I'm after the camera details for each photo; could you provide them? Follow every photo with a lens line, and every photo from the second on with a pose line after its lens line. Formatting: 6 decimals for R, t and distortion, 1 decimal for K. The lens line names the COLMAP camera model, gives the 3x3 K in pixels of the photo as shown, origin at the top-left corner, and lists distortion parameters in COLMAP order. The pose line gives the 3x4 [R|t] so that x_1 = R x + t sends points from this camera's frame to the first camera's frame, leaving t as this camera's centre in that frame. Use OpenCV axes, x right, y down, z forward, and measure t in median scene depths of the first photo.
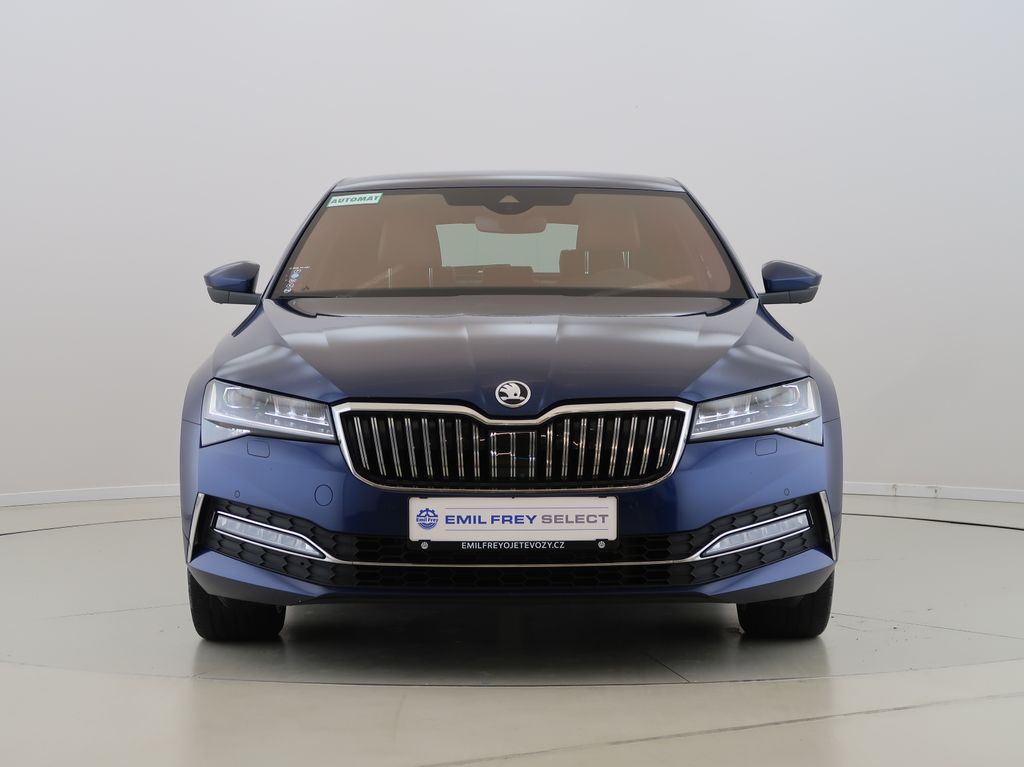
lens RADIAL K [[703.7, 0, 512.5], [0, 703.7, 358.8], [0, 0, 1]] dist [-0.004420, 0.000807]
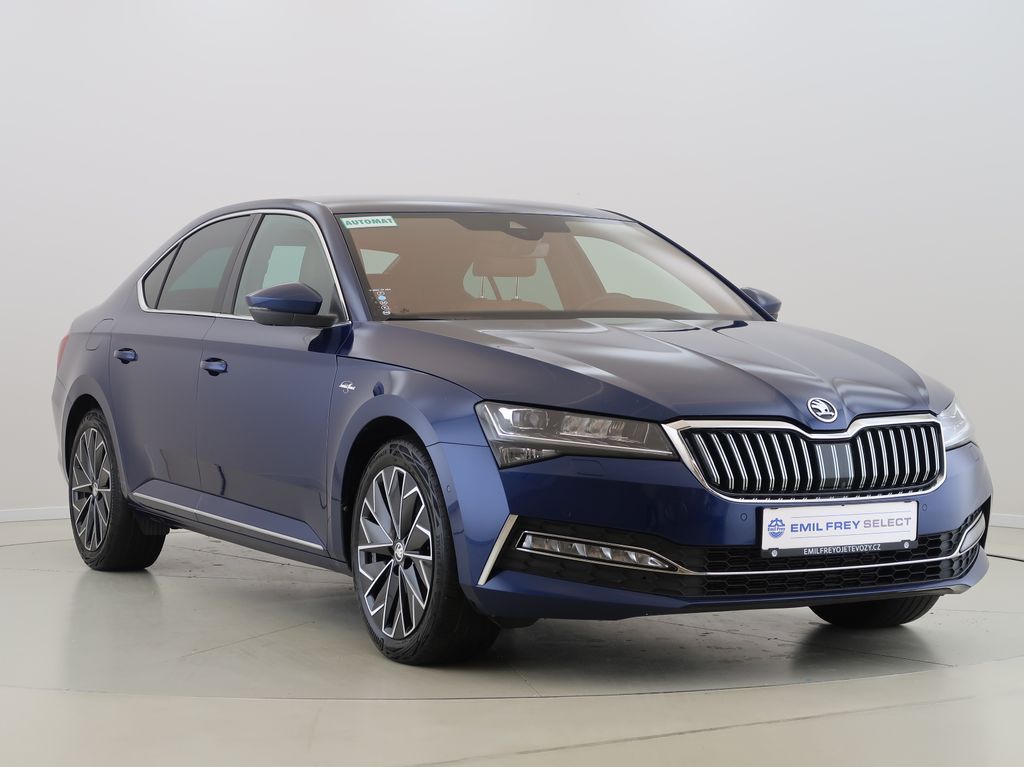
lens RADIAL K [[697.4, 0, 512.0], [0, 697.4, 383.5], [0, 0, 1]] dist [-0.051105, 0.000793]
pose [[0.990767, -0.008346, 0.135315, -0.638045], [0.008237, 0.999965, 0.001365, 0.005113], [-0.135322, -0.000238, 0.990802, 0.024115]]
